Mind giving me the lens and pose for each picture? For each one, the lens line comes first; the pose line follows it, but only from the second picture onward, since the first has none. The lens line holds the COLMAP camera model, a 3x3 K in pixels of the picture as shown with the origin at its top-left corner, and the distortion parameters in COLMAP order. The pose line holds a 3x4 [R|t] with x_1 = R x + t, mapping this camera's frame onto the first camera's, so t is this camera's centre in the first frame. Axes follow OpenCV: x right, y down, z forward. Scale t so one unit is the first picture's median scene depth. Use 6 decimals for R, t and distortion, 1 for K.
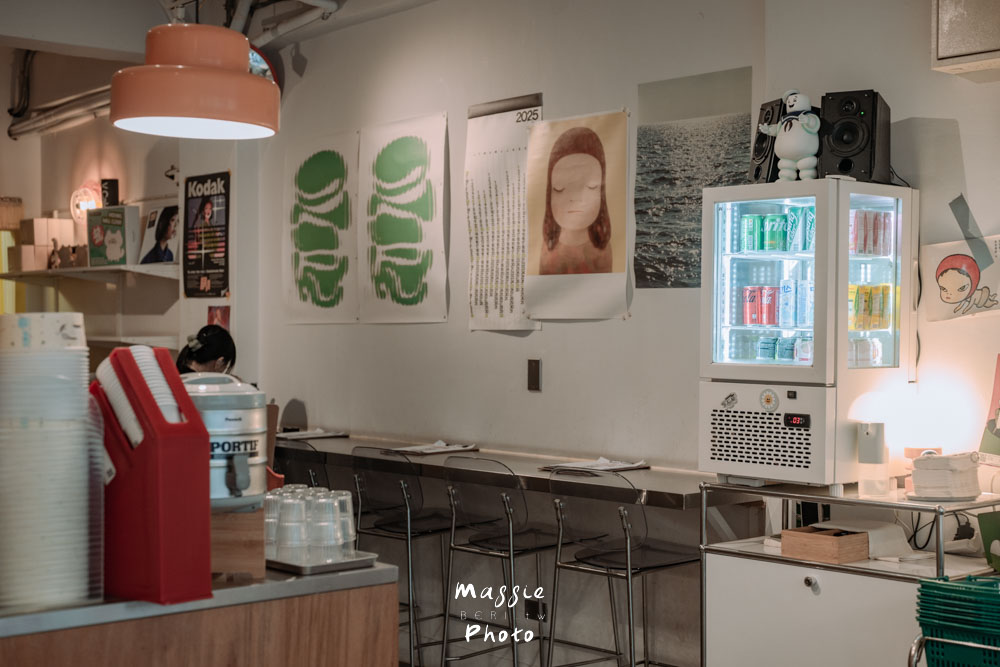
lens RADIAL K [[1475.1, 0, 500.0], [0, 1475.1, 333.5], [0, 0, 1]] dist [0.002759, 0.021343]
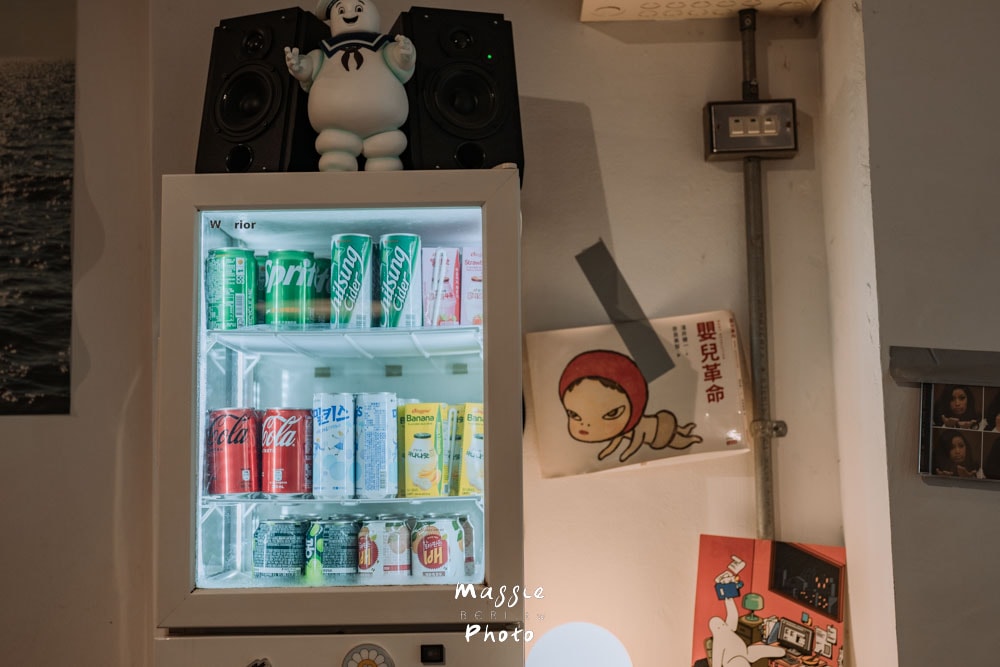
lens RADIAL K [[1475.1, 0, 500.0], [0, 1475.1, 333.5], [0, 0, 1]] dist [0.002759, 0.021343]
pose [[0.659344, 0.050114, 0.750169, -0.116258], [0.028950, 0.995344, -0.091938, -0.011523], [-0.751284, 0.082336, 0.654823, 0.673527]]
